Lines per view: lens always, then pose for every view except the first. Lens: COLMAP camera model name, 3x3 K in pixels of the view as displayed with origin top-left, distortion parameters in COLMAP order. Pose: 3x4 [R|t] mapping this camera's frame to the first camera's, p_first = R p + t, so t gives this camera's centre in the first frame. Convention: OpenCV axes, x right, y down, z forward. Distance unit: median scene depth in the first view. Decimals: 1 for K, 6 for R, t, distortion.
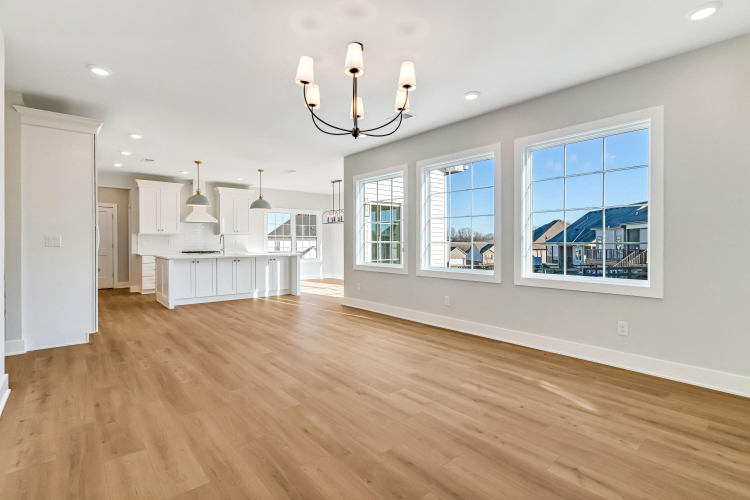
lens RADIAL K [[358.1, 0, 377.4], [0, 358.1, 246.5], [0, 0, 1]] dist [-0.000429, -0.000642]
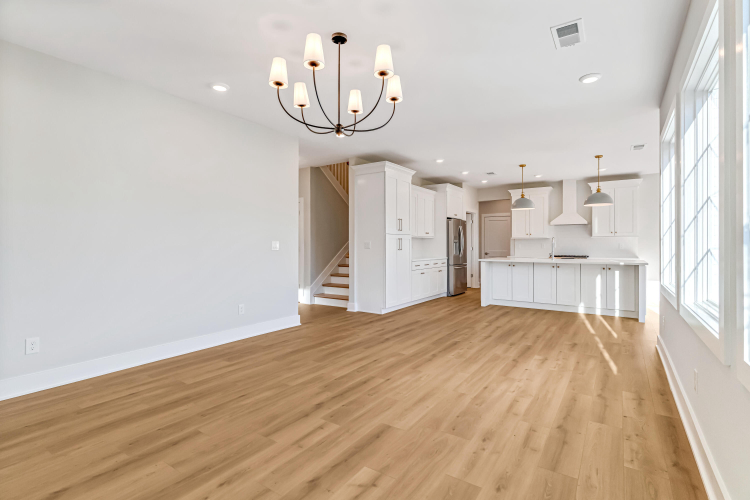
lens RADIAL K [[358.1, 0, 377.4], [0, 358.1, 246.5], [0, 0, 1]] dist [-0.000429, -0.000642]
pose [[0.265354, 0.004475, -0.964141, 0.808903], [-0.011913, 0.999928, 0.001363, -0.015216], [0.964077, 0.011125, 0.265388, 0.786000]]
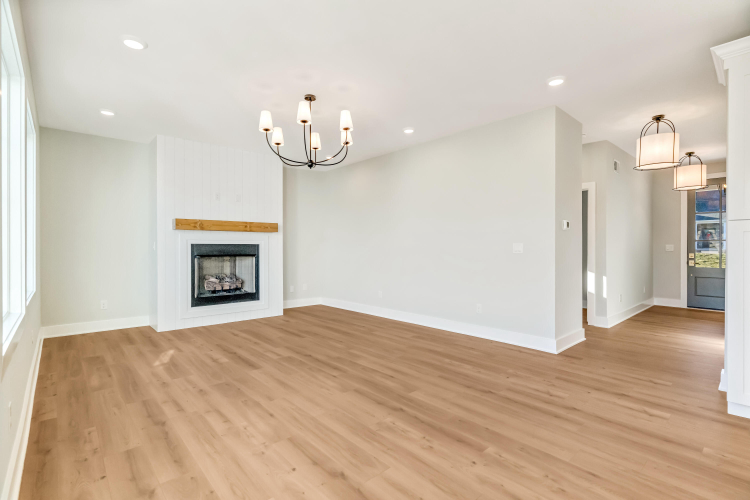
lens RADIAL K [[358.1, 0, 377.4], [0, 358.1, 246.5], [0, 0, 1]] dist [-0.000429, -0.000642]
pose [[-0.999780, 0.001532, -0.020932, -0.255066], [0.001317, 0.999946, 0.010276, -0.032104], [0.020947, 0.010246, -0.999728, 2.133711]]
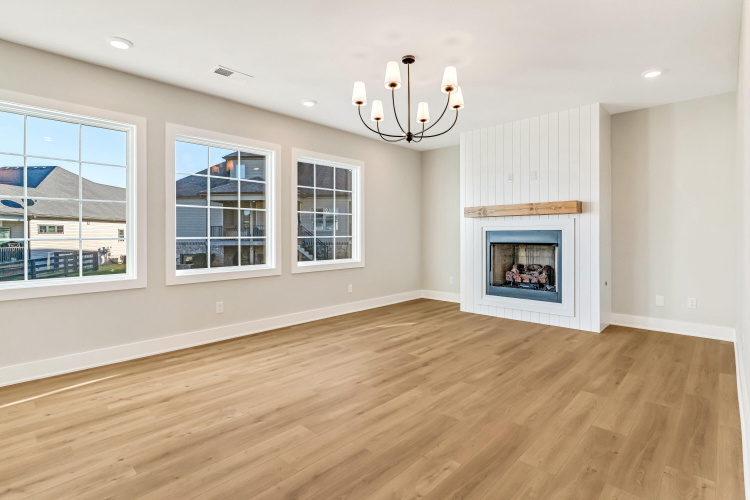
lens RADIAL K [[373.4, 0, 368.8], [0, 373.4, 234.1], [0, 0, 1]] dist [0.000849, 0.000423]
pose [[-0.093640, 0.002120, 0.995604, -1.112344], [0.015978, 0.999872, -0.000626, -0.022061], [-0.995478, 0.015849, -0.093662, 1.144161]]
